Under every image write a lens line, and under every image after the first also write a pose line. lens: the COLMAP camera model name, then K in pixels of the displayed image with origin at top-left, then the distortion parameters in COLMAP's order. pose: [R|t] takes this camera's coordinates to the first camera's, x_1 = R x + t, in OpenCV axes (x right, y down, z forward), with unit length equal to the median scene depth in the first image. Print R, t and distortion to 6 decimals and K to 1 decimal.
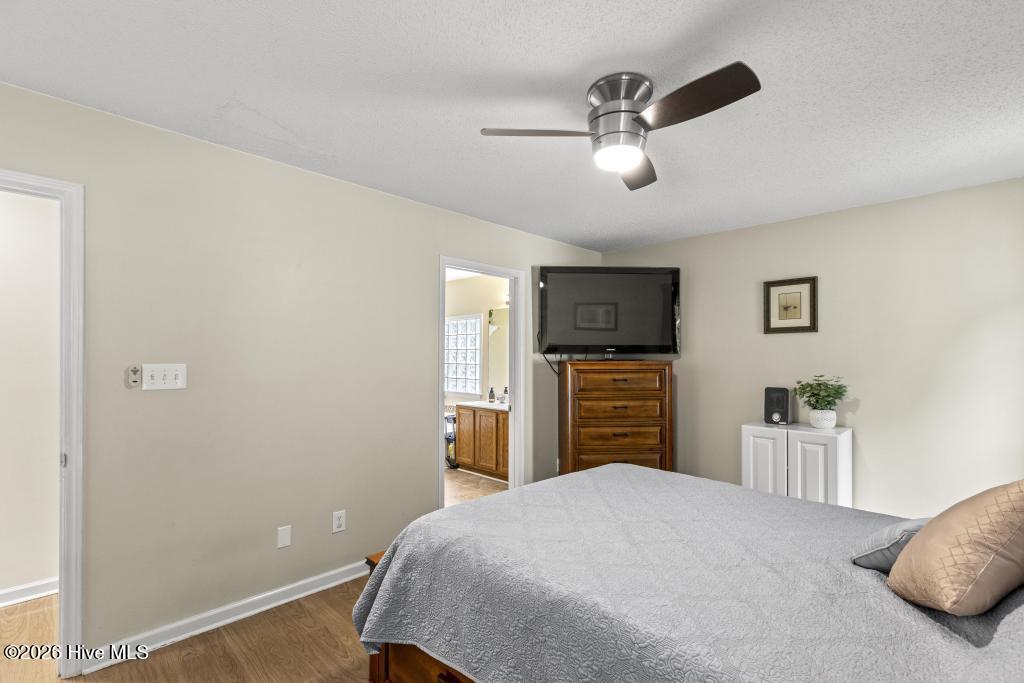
lens RADIAL K [[459.1, 0, 514.4], [0, 459.1, 348.8], [0, 0, 1]] dist [-0.003265, -0.000259]
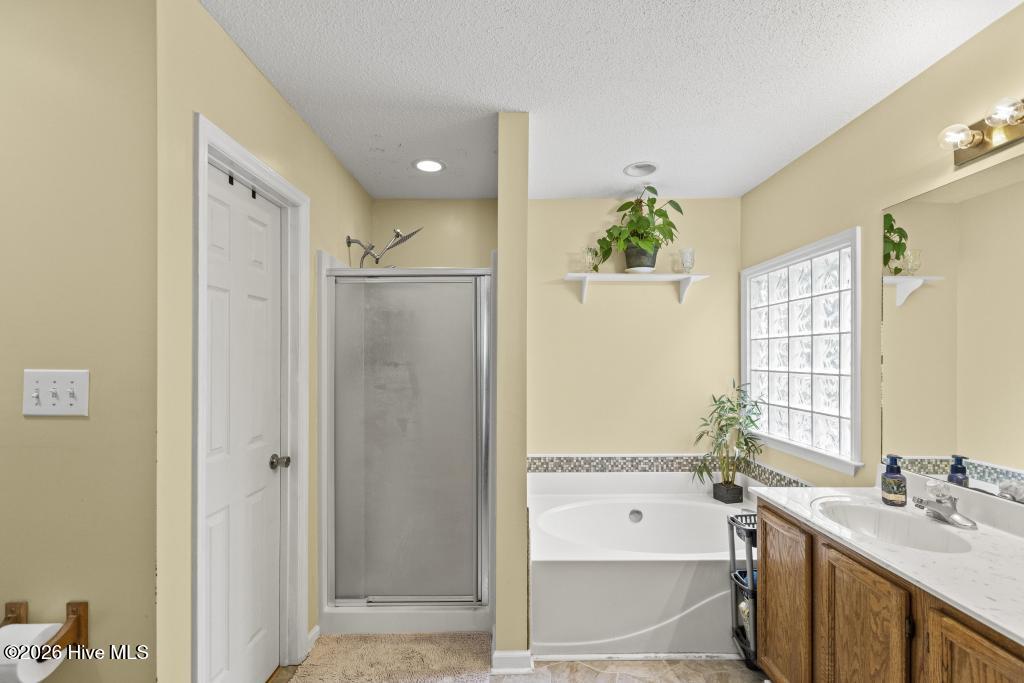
lens RADIAL K [[459.1, 0, 506.7], [0, 459.1, 354.4], [0, 0, 1]] dist [-0.003265, -0.000259]
pose [[0.704089, -0.010584, -0.710033, -0.014255], [0.017693, 0.999840, 0.002641, 0.013244], [0.709892, -0.014422, 0.704163, 0.627673]]
